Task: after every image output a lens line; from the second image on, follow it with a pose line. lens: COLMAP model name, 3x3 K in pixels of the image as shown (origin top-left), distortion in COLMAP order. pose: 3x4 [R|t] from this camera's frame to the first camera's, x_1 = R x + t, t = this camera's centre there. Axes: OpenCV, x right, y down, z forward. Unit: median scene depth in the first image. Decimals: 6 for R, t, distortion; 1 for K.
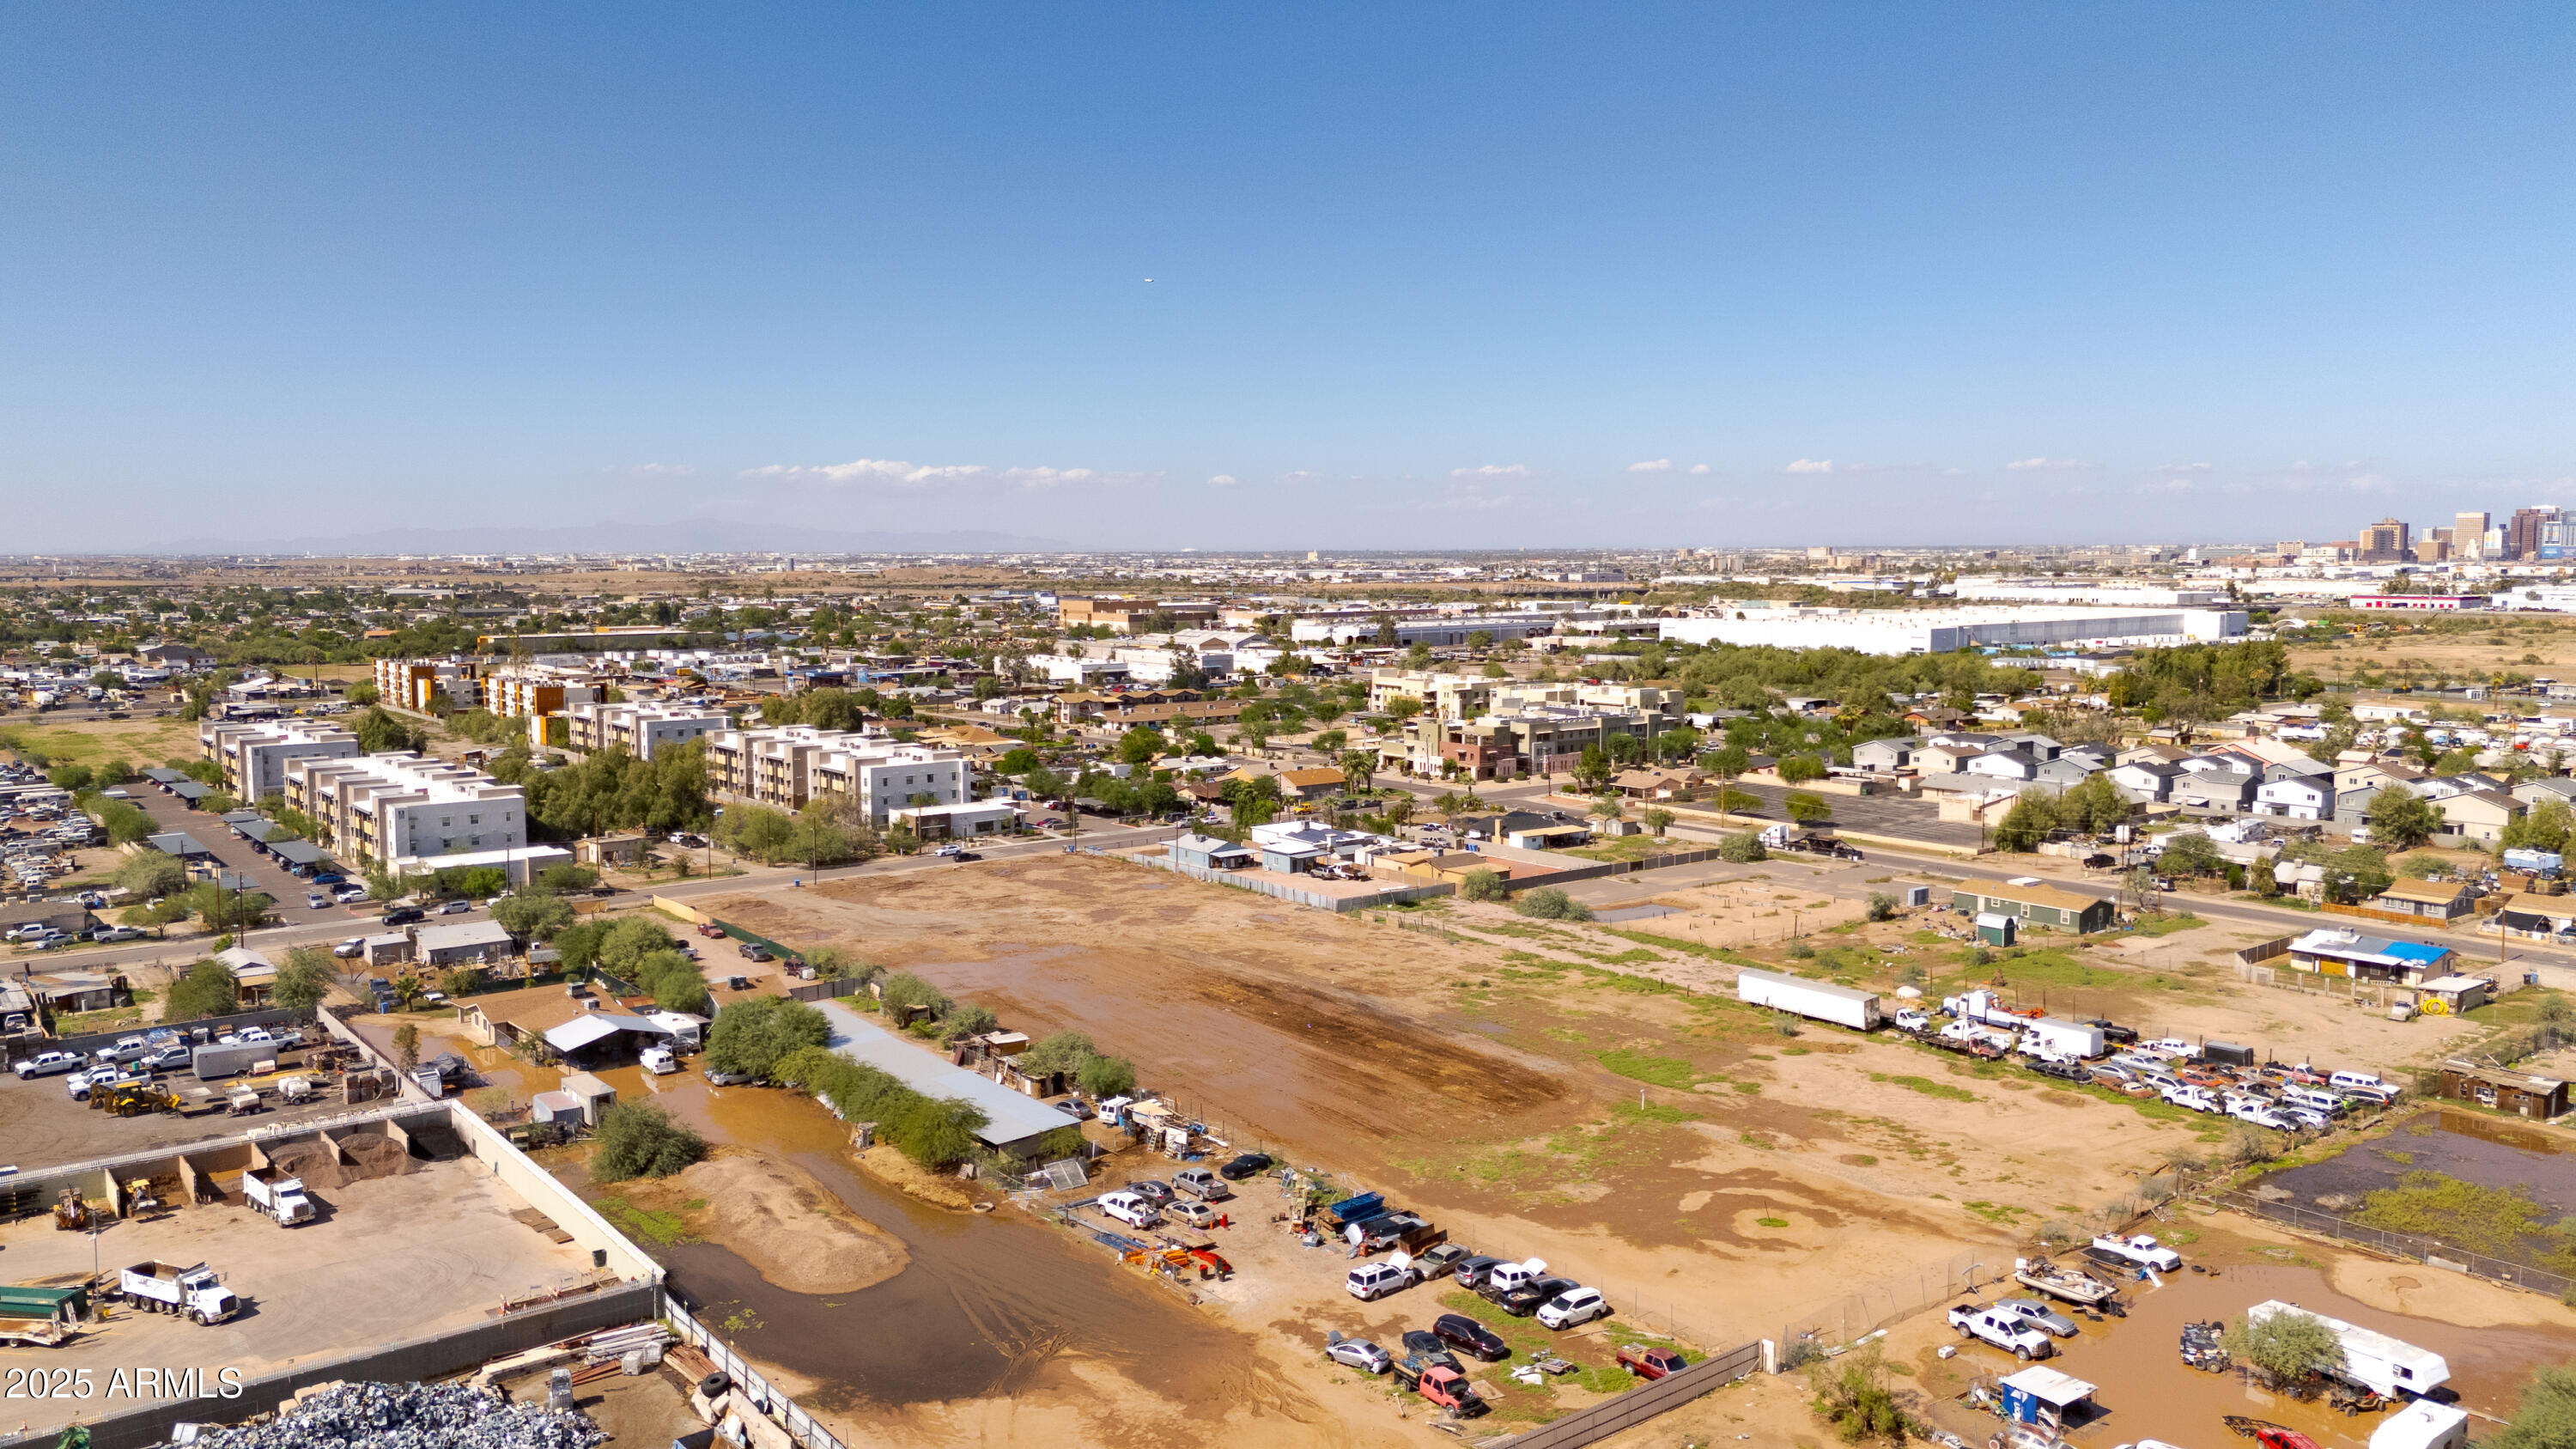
lens RADIAL K [[1893.1, 0, 1288.0], [0, 1893.1, 724.5], [0, 0, 1]] dist [0.089690, -0.110193]
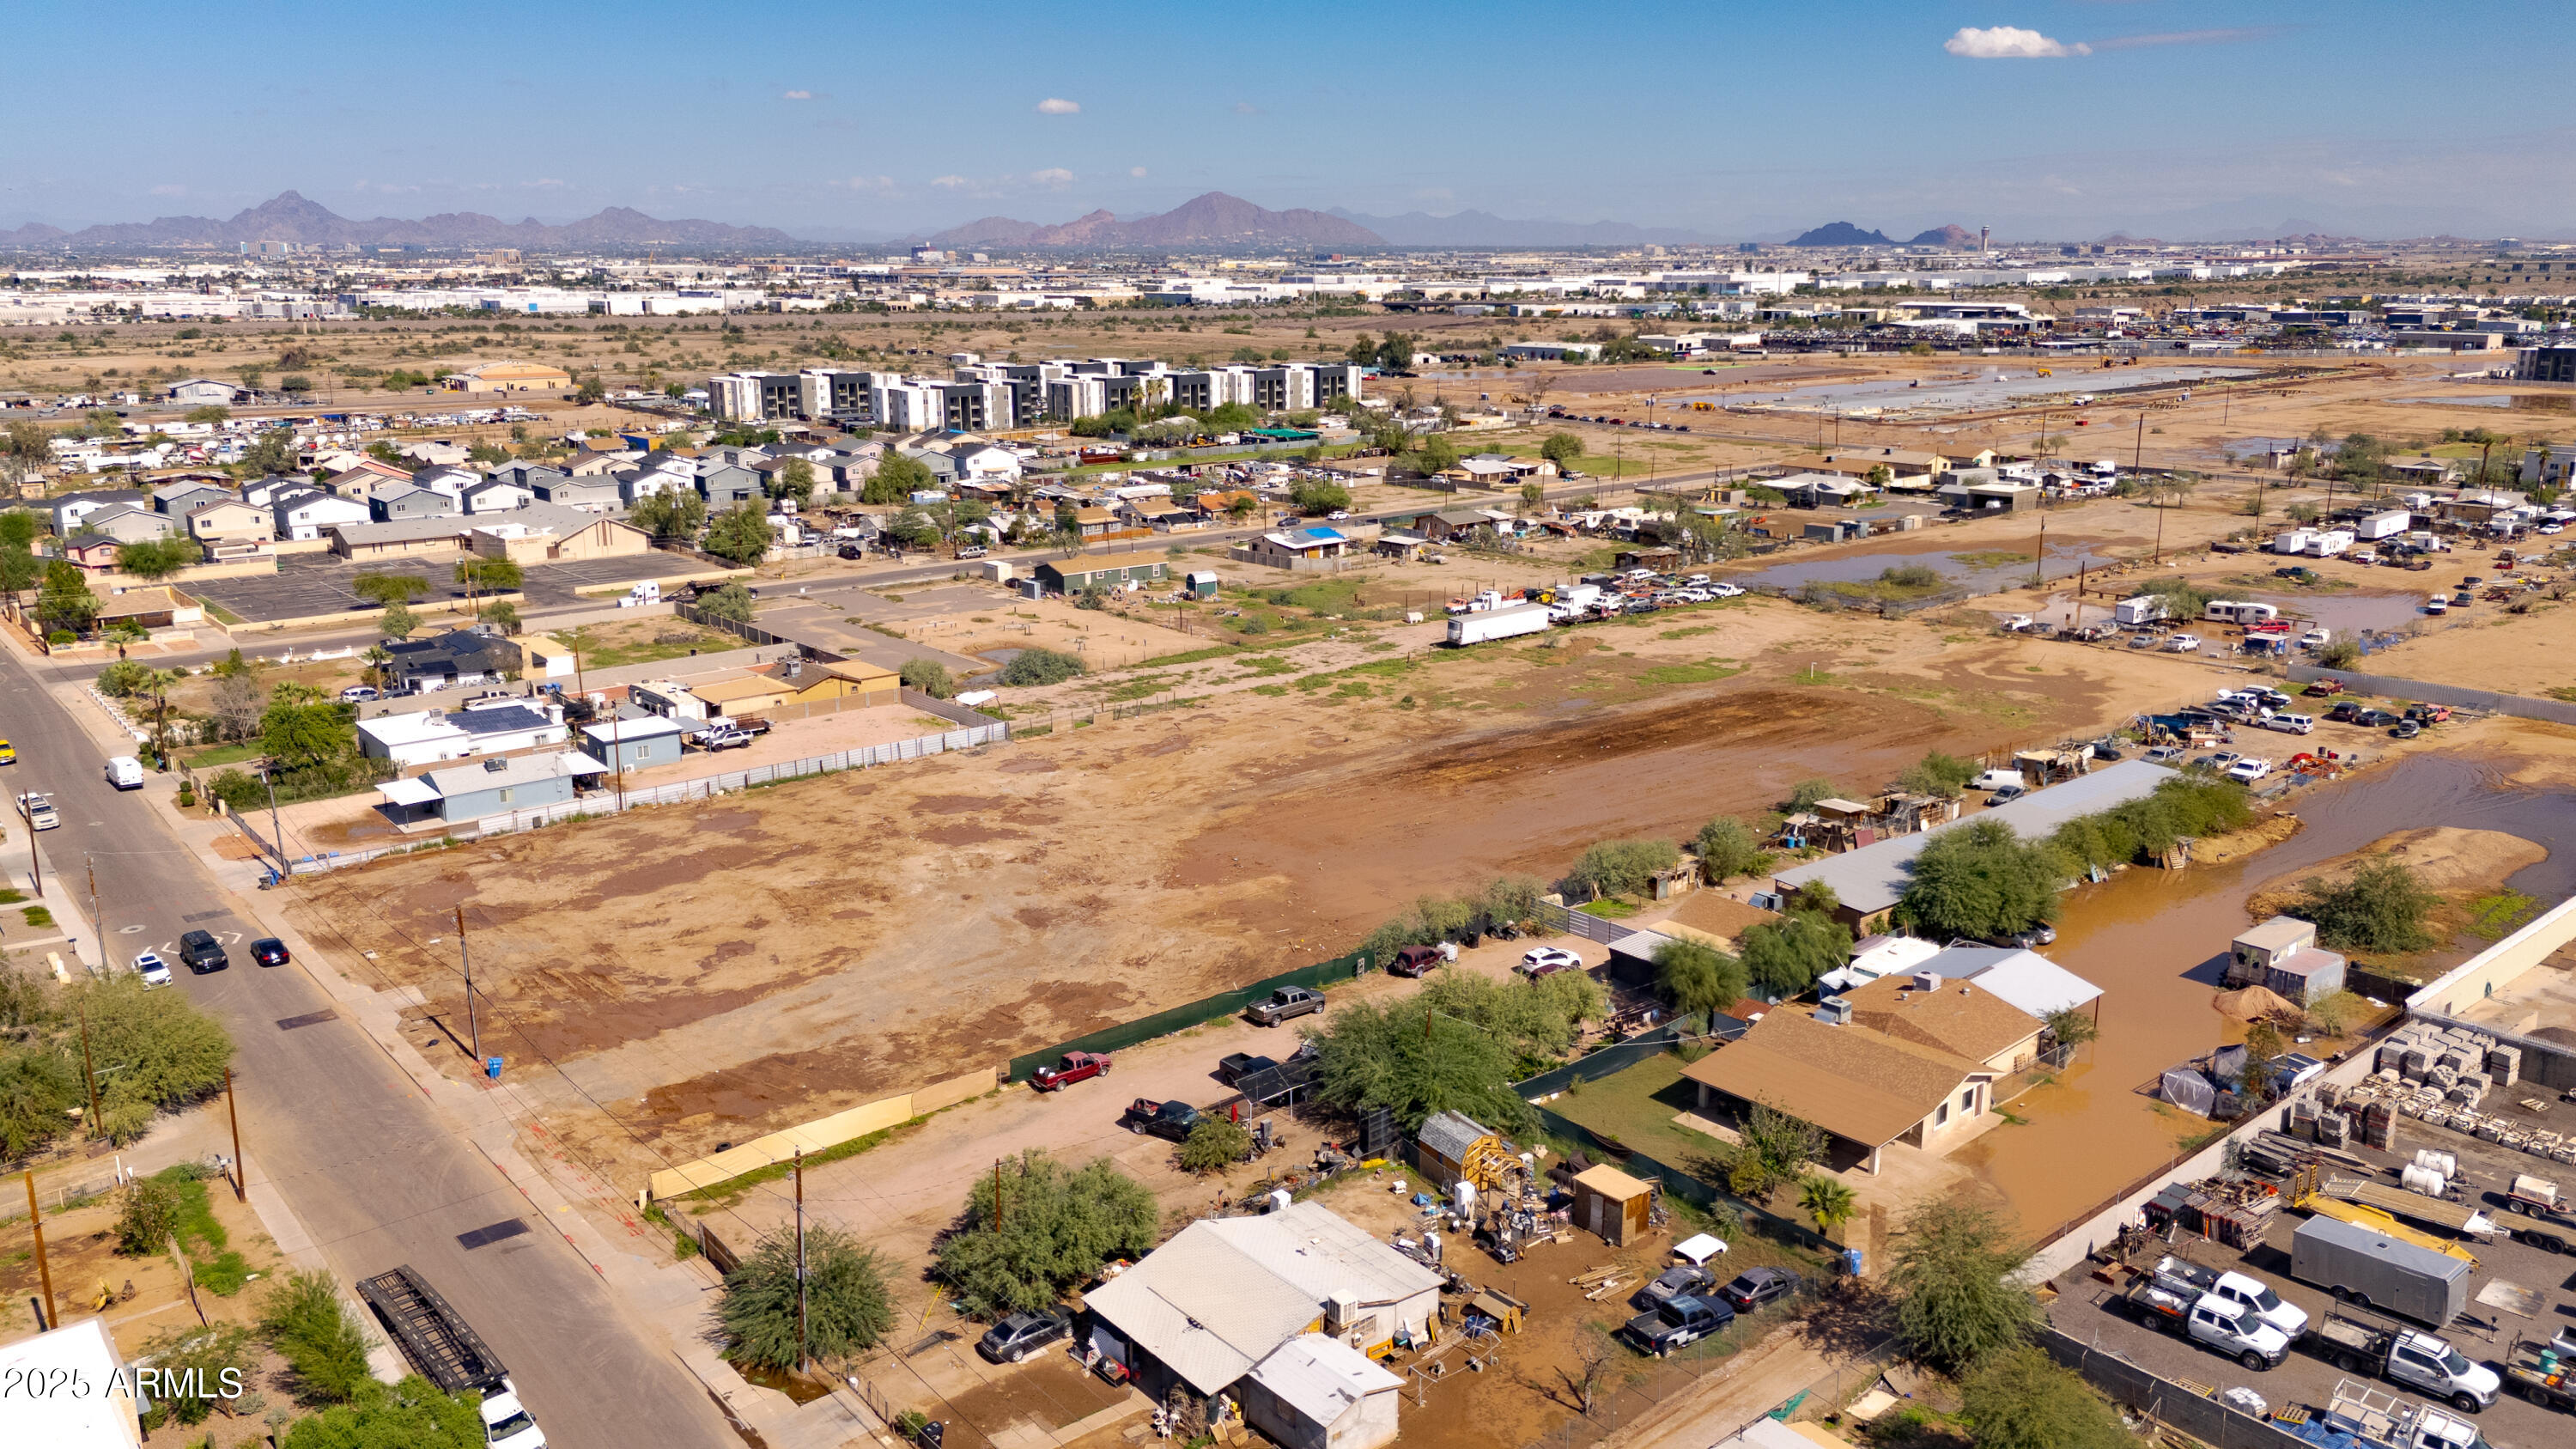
lens RADIAL K [[1893.1, 0, 1288.0], [0, 1893.1, 724.5], [0, 0, 1]] dist [0.089690, -0.110193]
pose [[-0.032898, -0.246983, 0.968461, -0.962755], [0.091891, 0.964134, 0.249001, -0.113175], [-0.995225, 0.097185, -0.009023, 1.226515]]
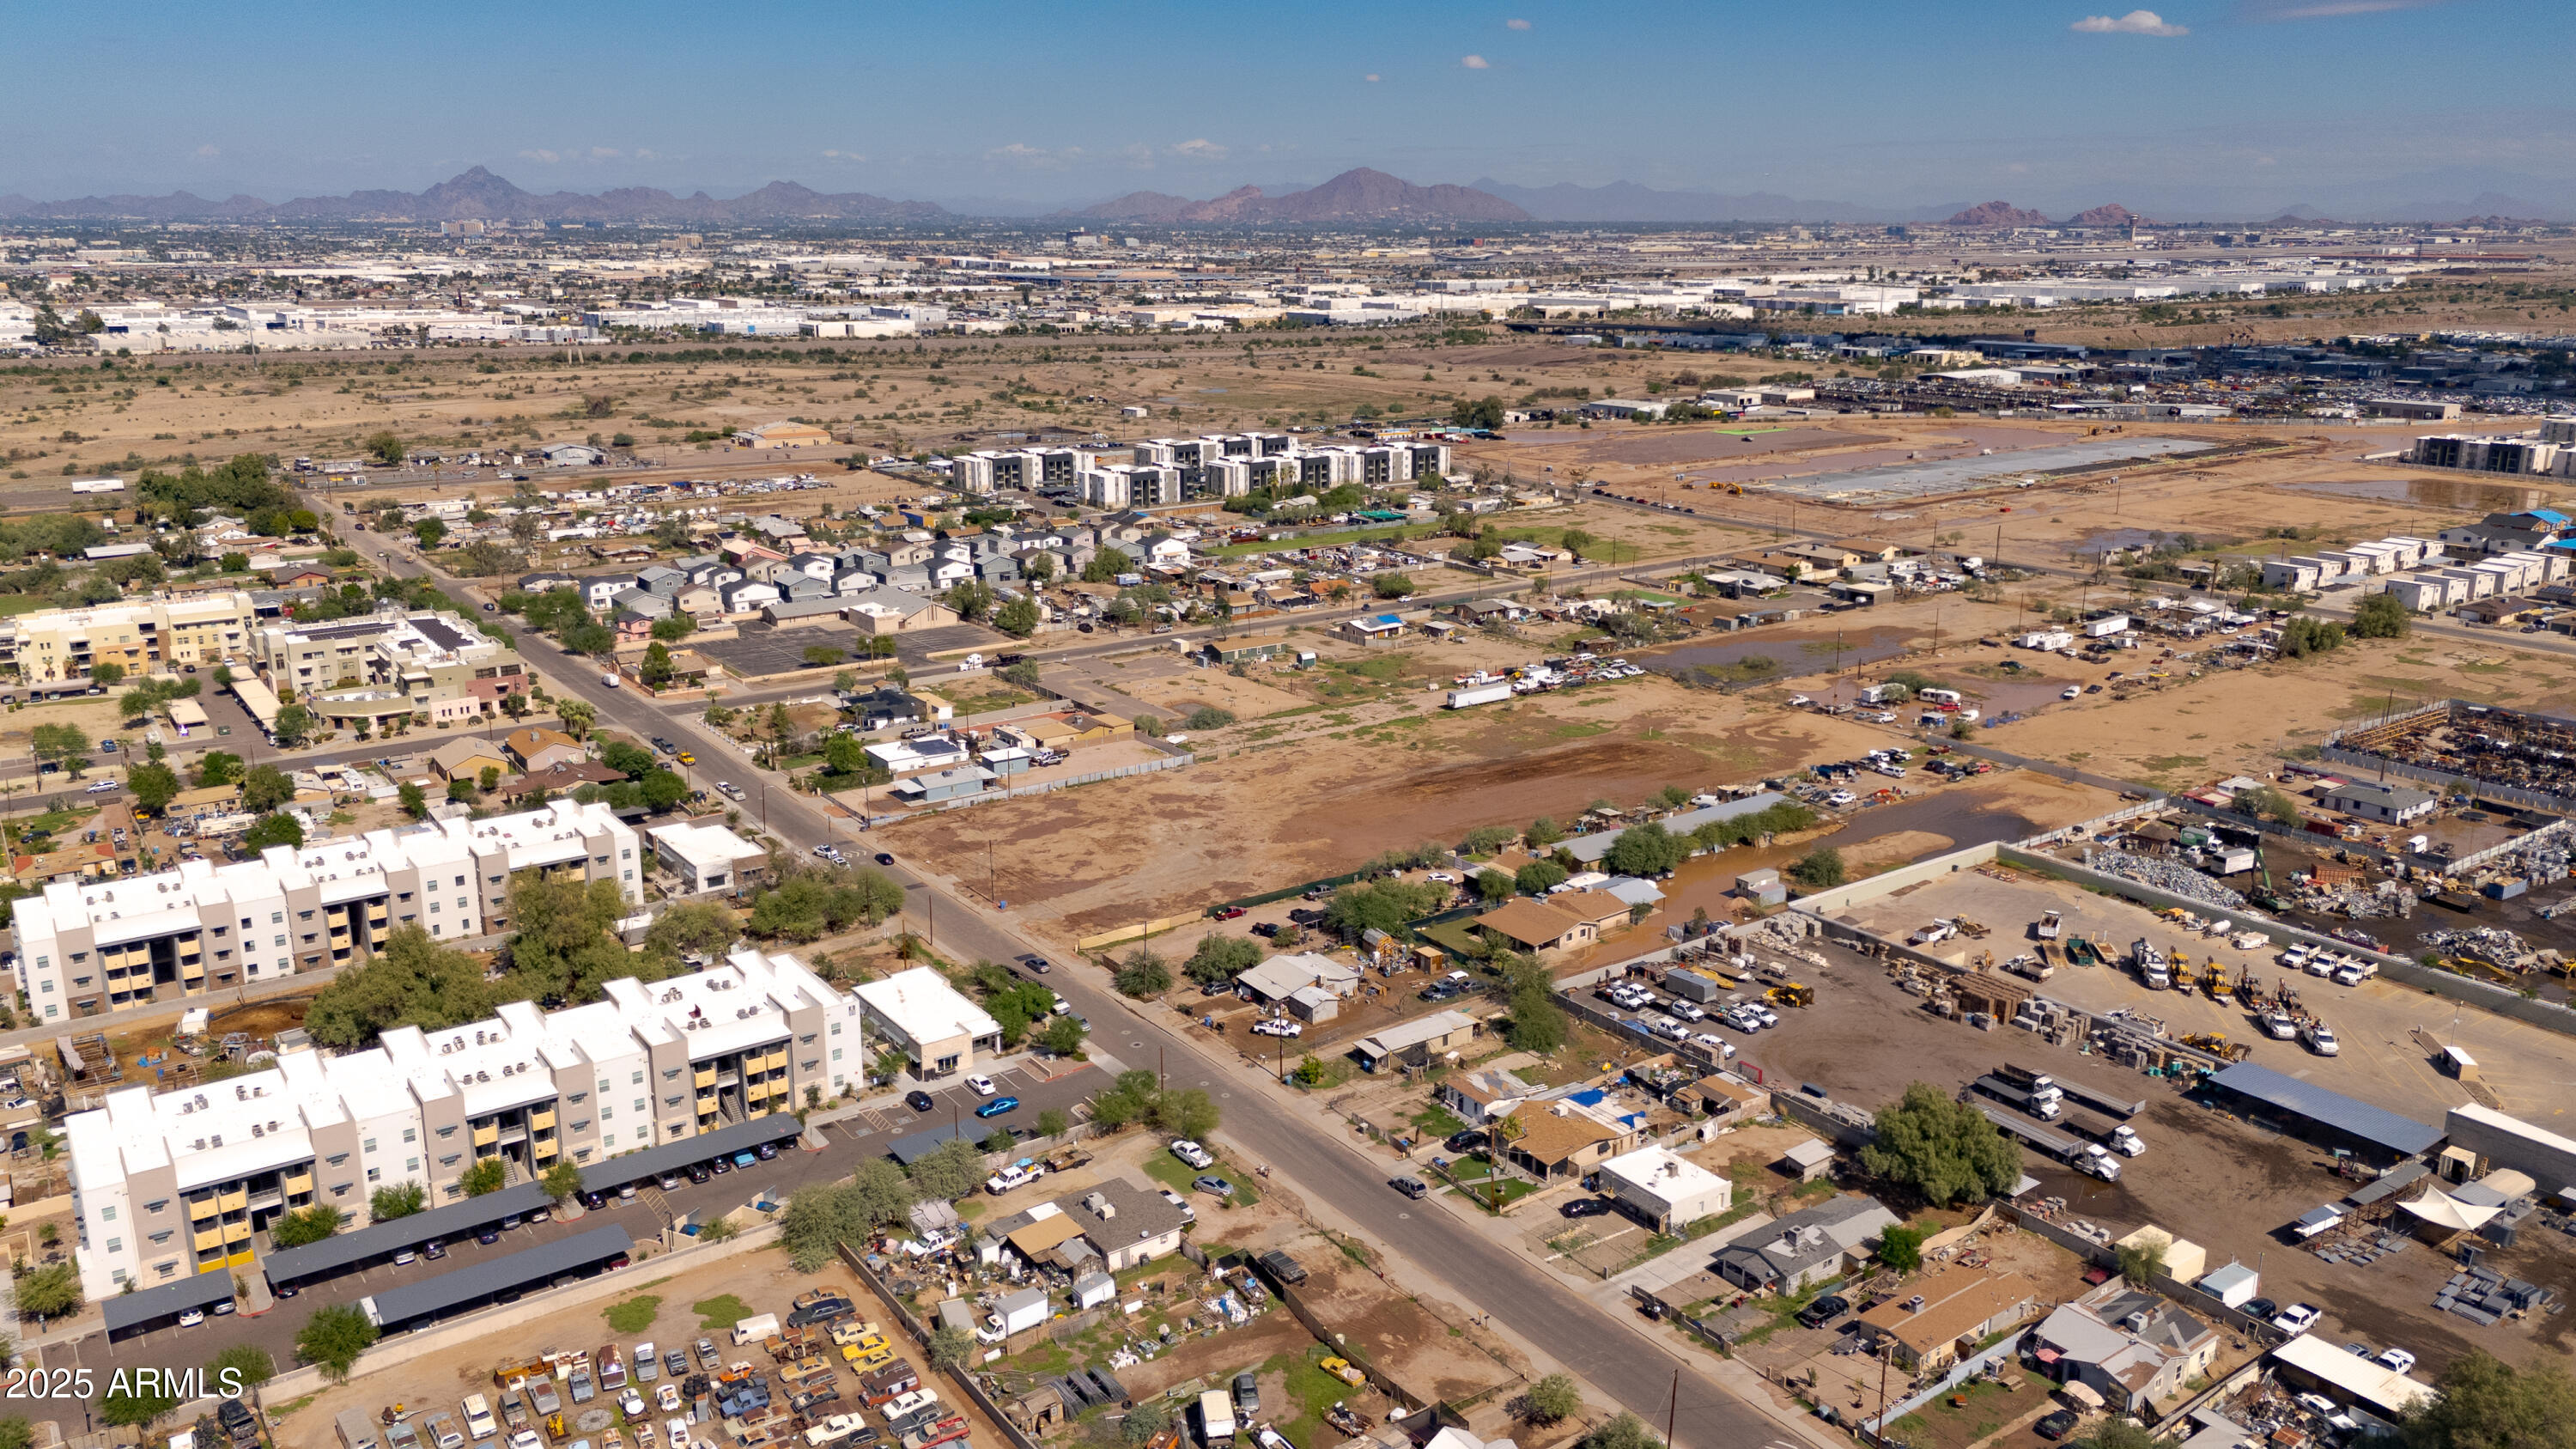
lens RADIAL K [[1893.1, 0, 1288.0], [0, 1893.1, 724.5], [0, 0, 1]] dist [0.089690, -0.110193]
pose [[0.041799, -0.261730, 0.964236, -1.813365], [0.088094, 0.962286, 0.257382, -0.390567], [-0.995235, 0.074185, 0.063280, 1.148899]]
